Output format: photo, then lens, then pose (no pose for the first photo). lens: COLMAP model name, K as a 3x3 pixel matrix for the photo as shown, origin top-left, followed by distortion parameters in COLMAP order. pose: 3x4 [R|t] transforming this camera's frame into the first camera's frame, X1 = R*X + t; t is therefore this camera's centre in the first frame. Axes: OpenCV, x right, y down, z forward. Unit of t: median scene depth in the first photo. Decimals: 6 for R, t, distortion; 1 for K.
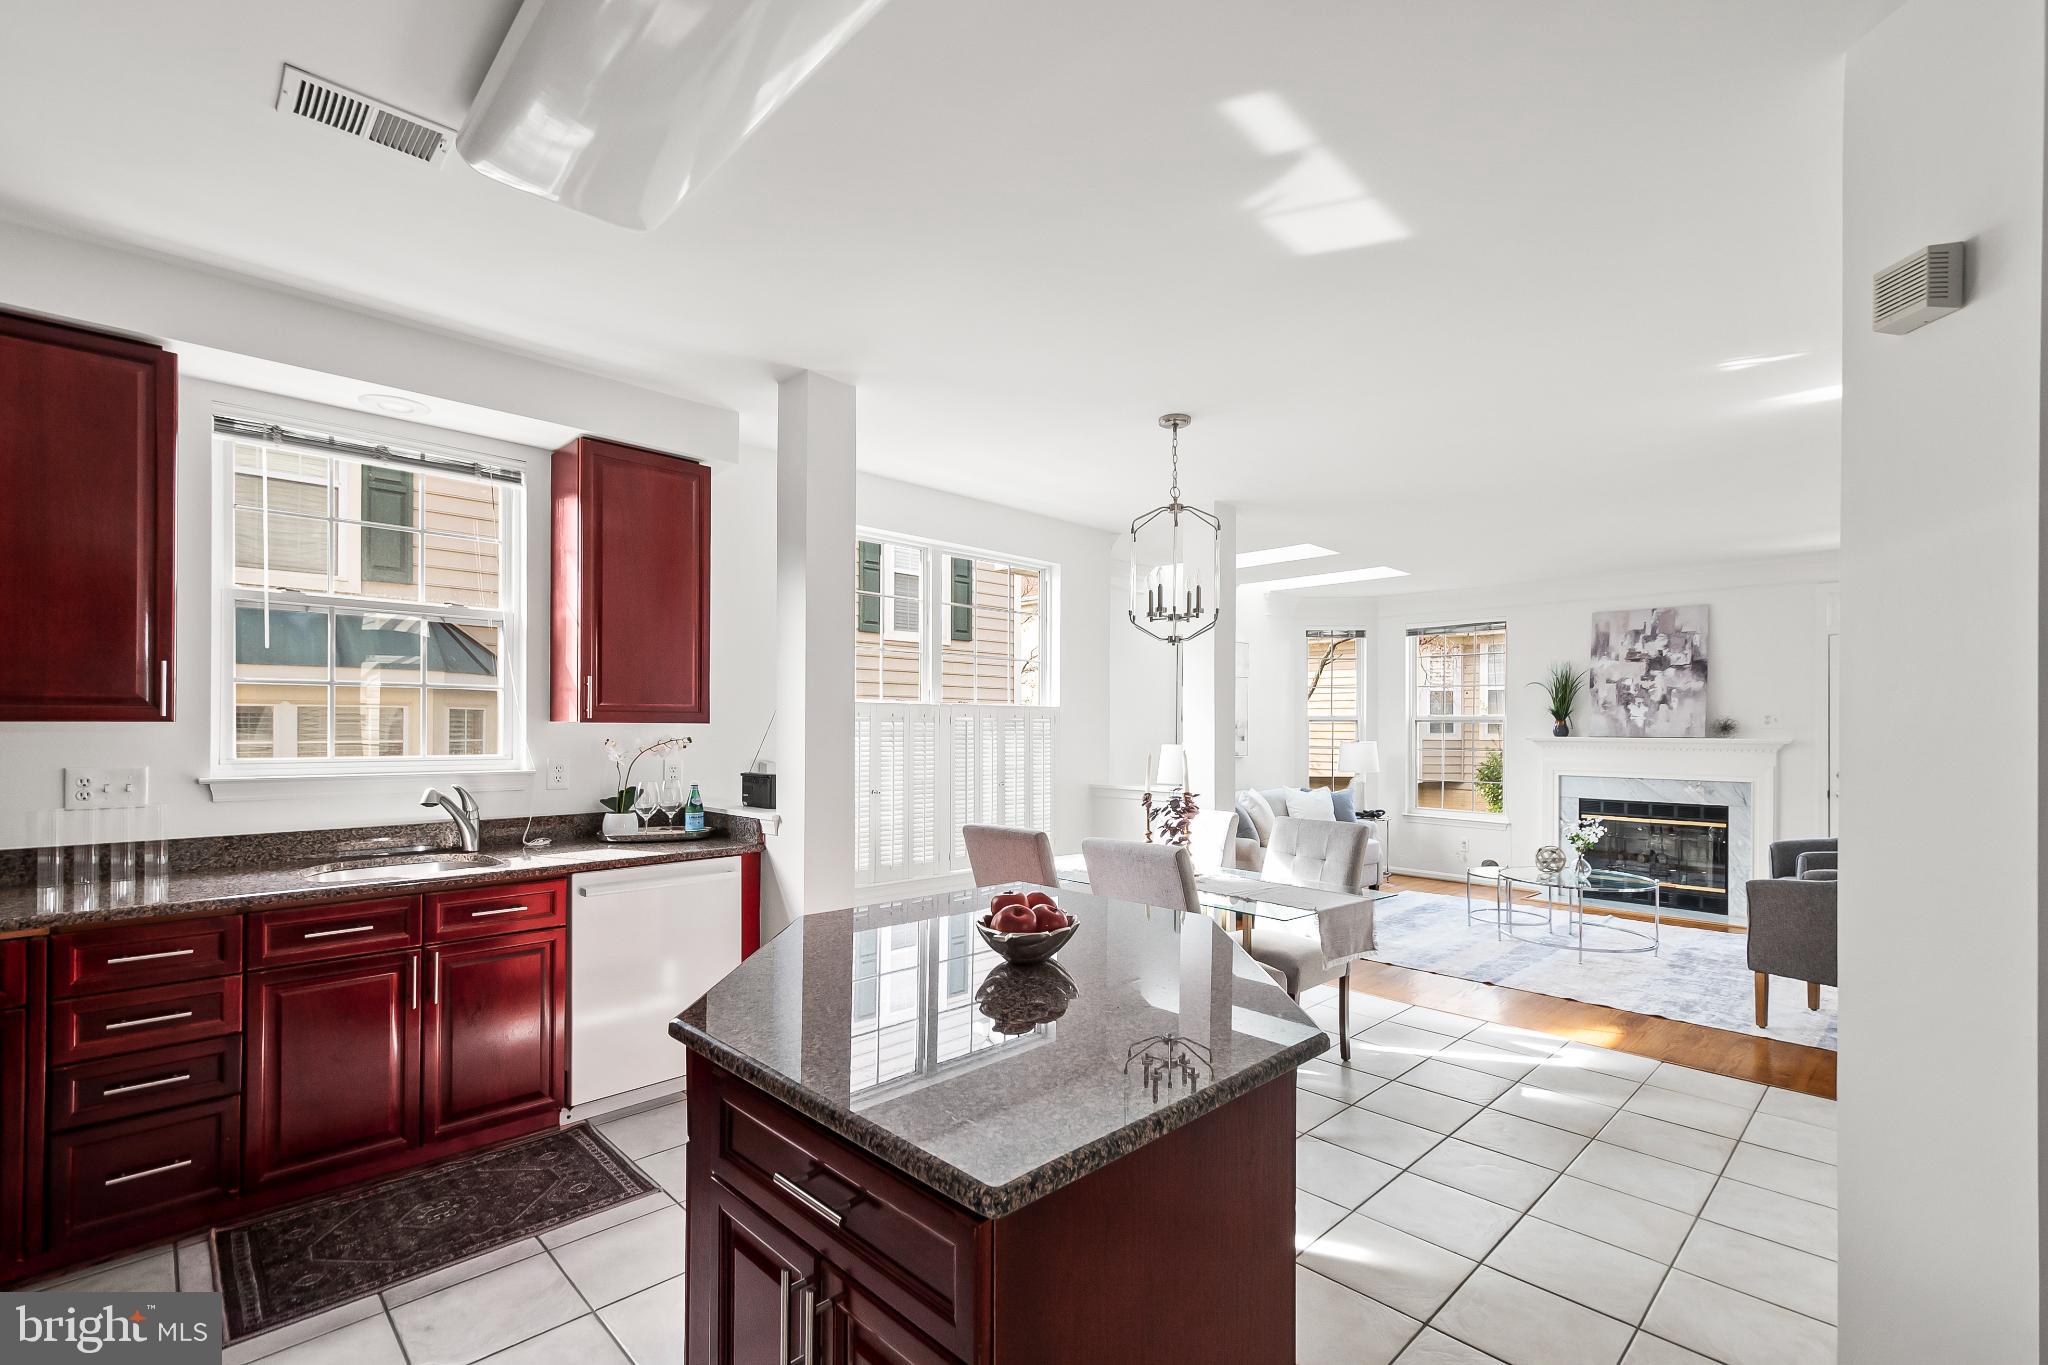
lens RADIAL K [[892.7, 0, 1031.0], [0, 892.7, 726.9], [0, 0, 1]] dist [0.006181, -0.000624]
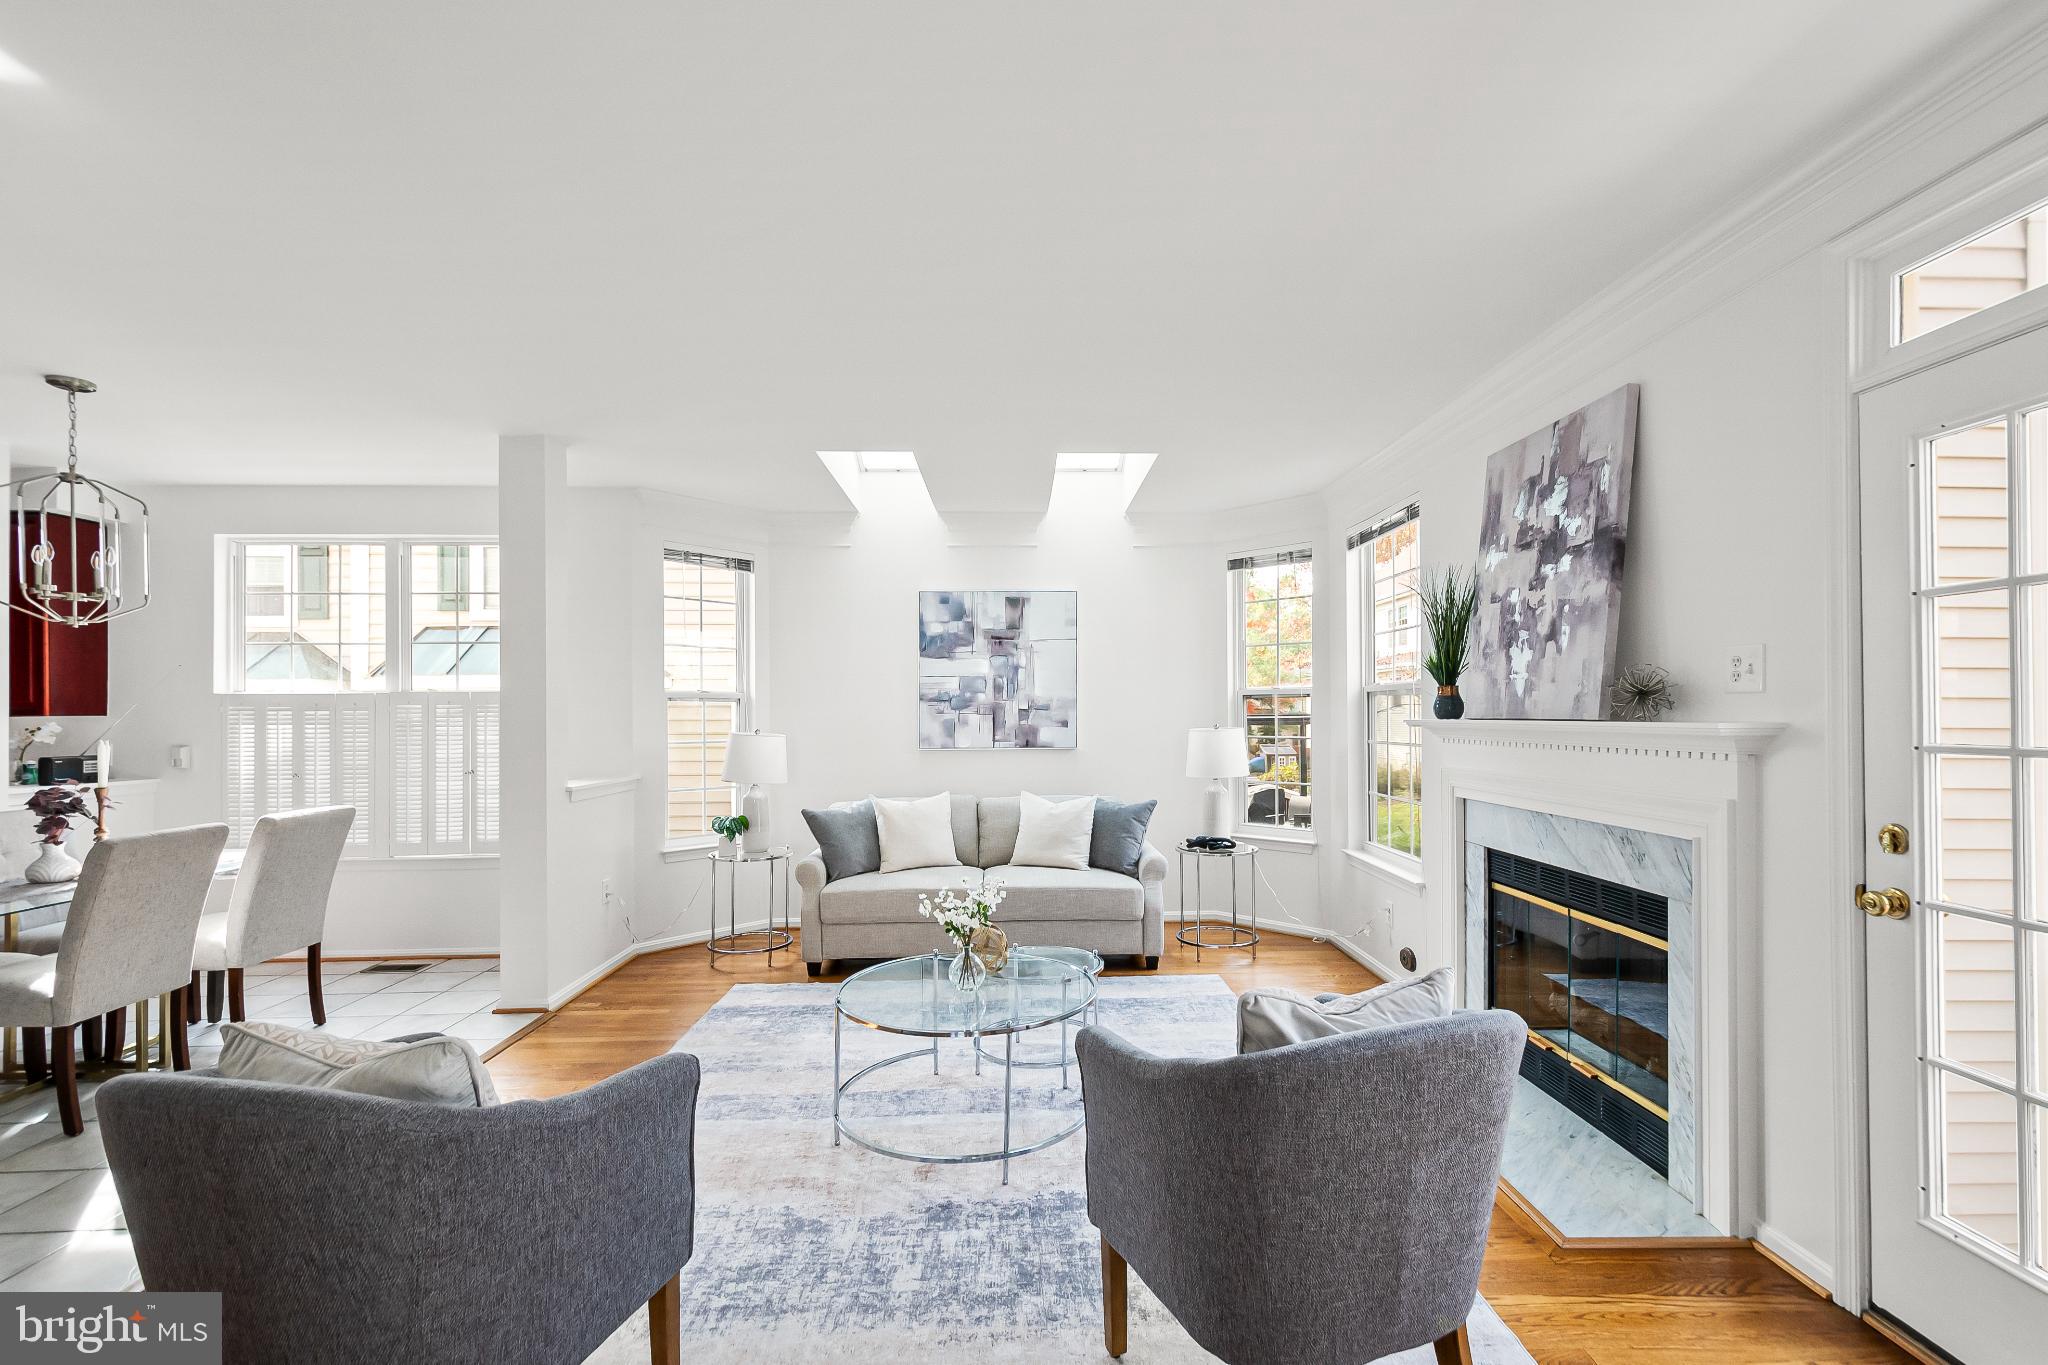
lens RADIAL K [[892.7, 0, 1036.0], [0, 892.7, 709.5], [0, 0, 1]] dist [0.006181, -0.000624]
pose [[0.741959, -0.013403, -0.670311, 0.811897], [0.012652, 0.999902, -0.005989, 0.006451], [0.670326, -0.004037, 0.742056, 0.520486]]
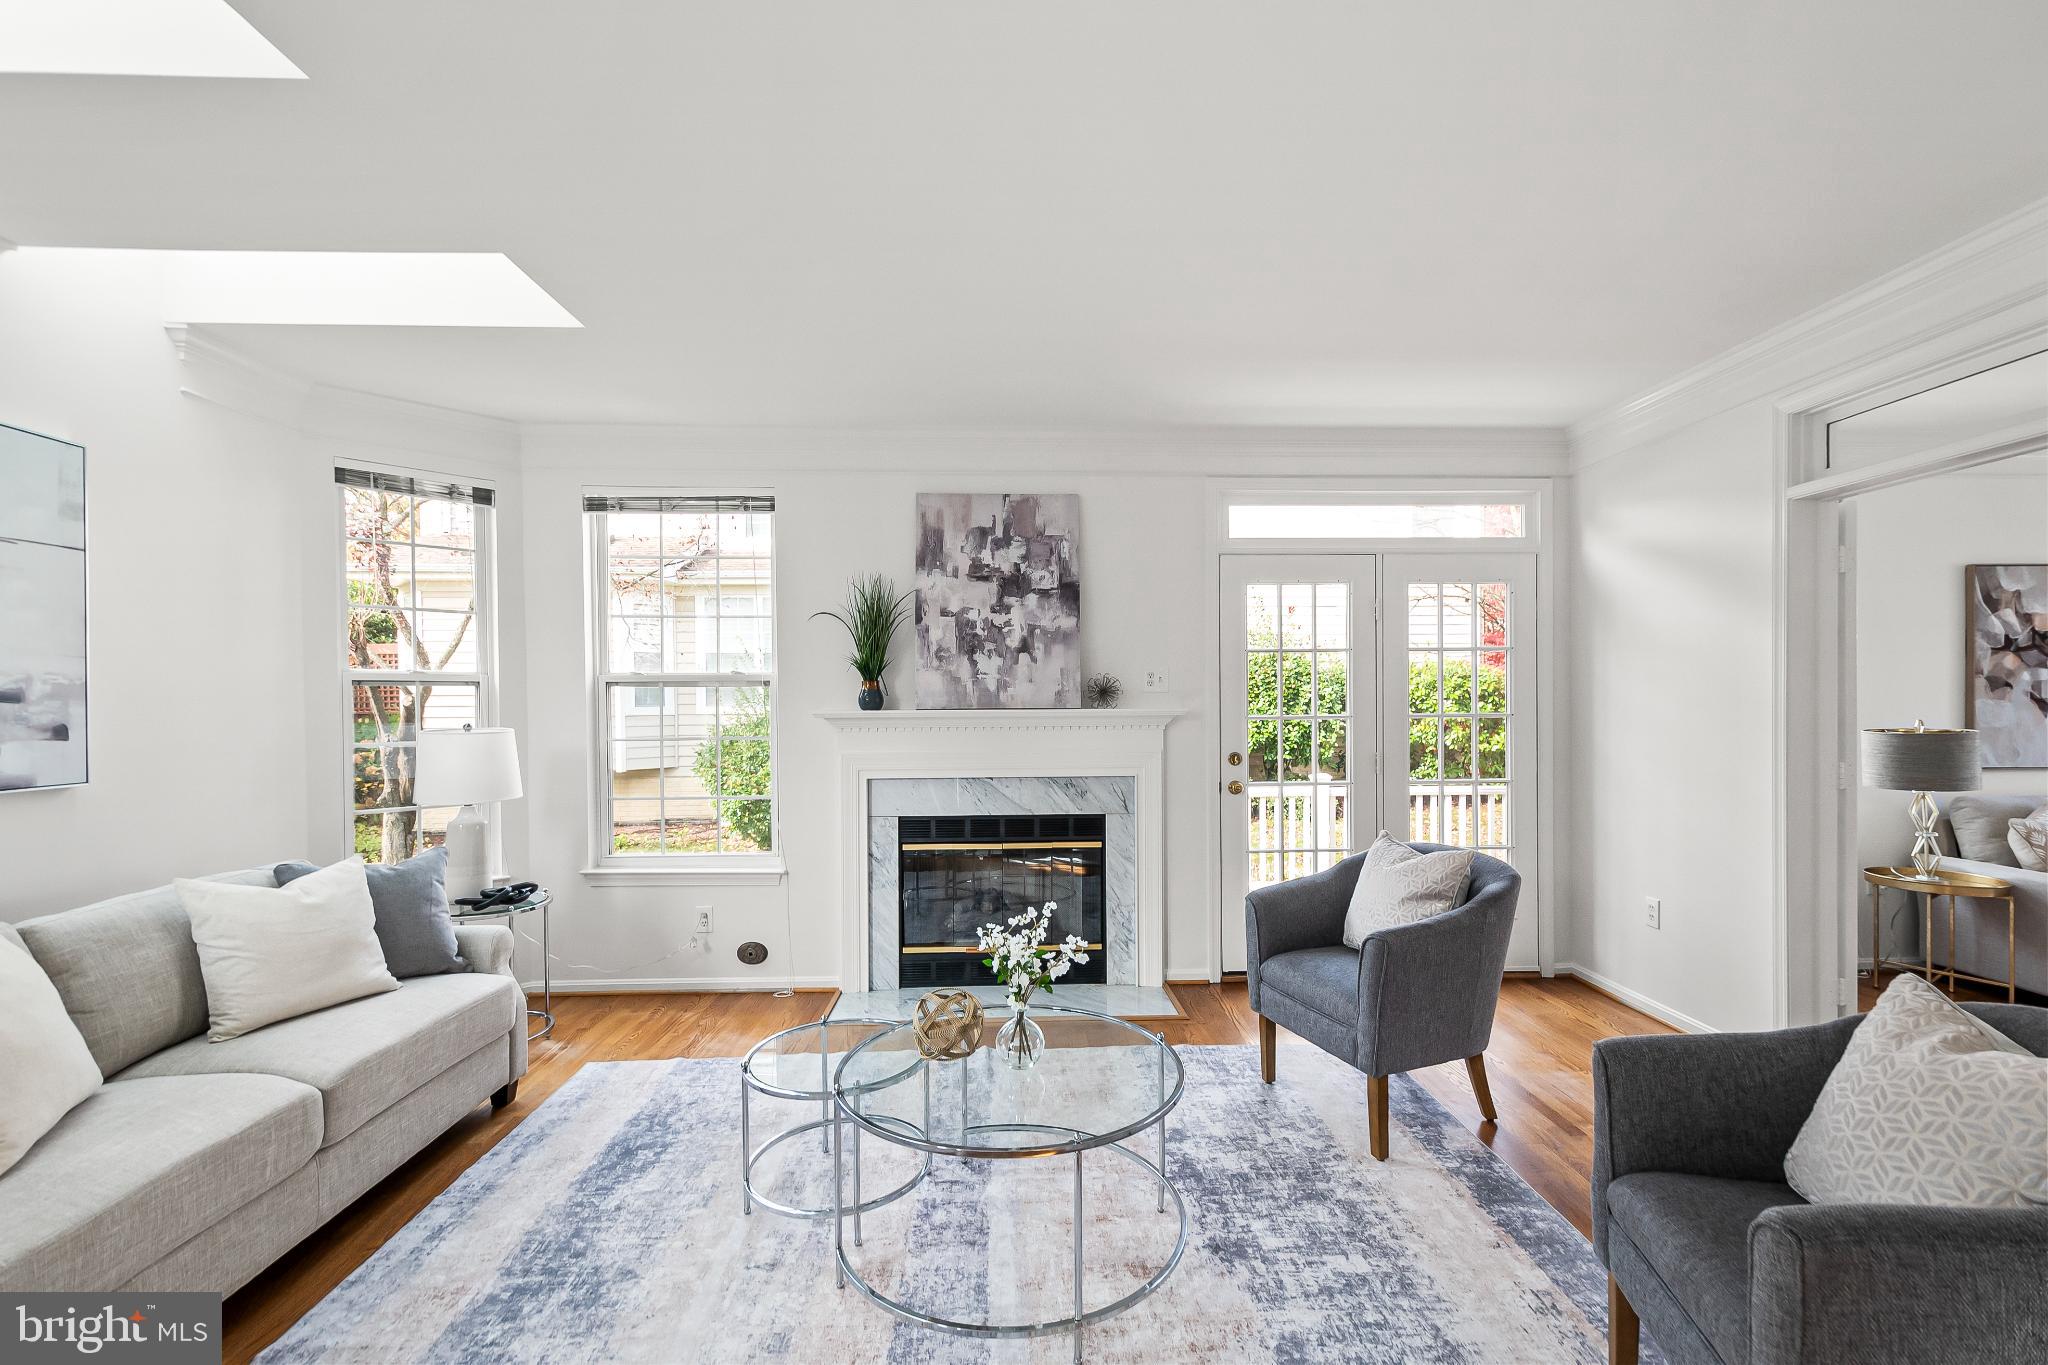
lens RADIAL K [[892.7, 0, 1040.5], [0, 892.7, 713.5], [0, 0, 1]] dist [0.006181, -0.000624]
pose [[0.661368, -0.021734, 0.749747, 0.264309], [0.007825, 0.999726, 0.022078, 0.001983], [-0.750021, -0.008735, 0.661356, 0.596376]]
